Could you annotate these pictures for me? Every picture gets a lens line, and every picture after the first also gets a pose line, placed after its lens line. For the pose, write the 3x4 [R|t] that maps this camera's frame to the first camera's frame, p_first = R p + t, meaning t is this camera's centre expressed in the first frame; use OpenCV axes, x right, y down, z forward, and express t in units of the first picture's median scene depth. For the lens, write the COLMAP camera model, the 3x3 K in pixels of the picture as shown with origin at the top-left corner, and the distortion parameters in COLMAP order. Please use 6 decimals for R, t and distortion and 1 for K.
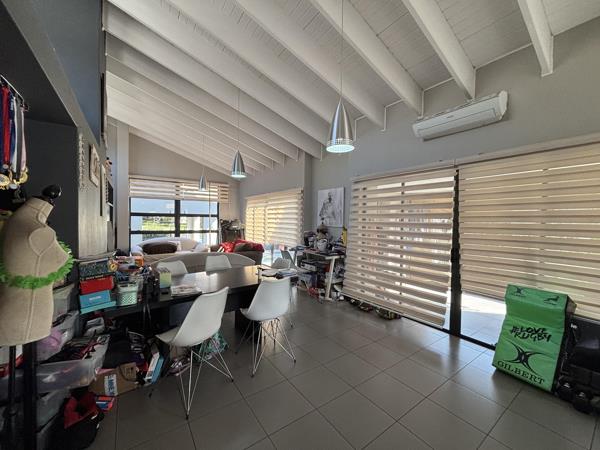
lens RADIAL K [[240.9, 0, 299.8], [0, 240.9, 223.8], [0, 0, 1]] dist [0.002955, 0.000633]
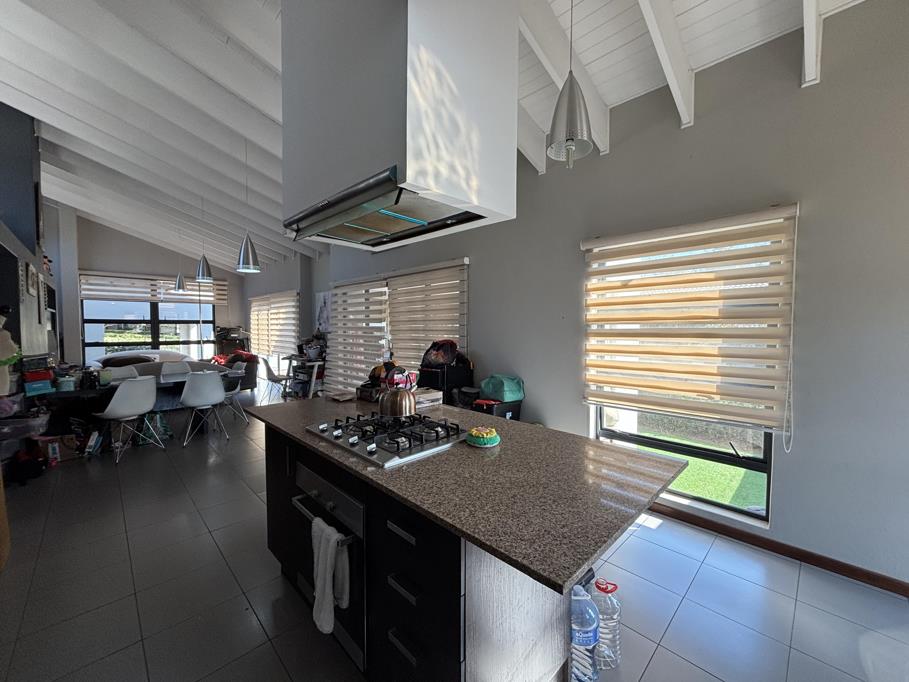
lens RADIAL K [[365.0, 0, 451.5], [0, 365.0, 338.9], [0, 0, 1]] dist [0.002955, 0.000633]
pose [[0.987831, -0.017726, 0.154515, 0.310731], [0.014682, 0.999675, 0.020819, 0.011256], [-0.154834, -0.018297, 0.987771, -0.380464]]
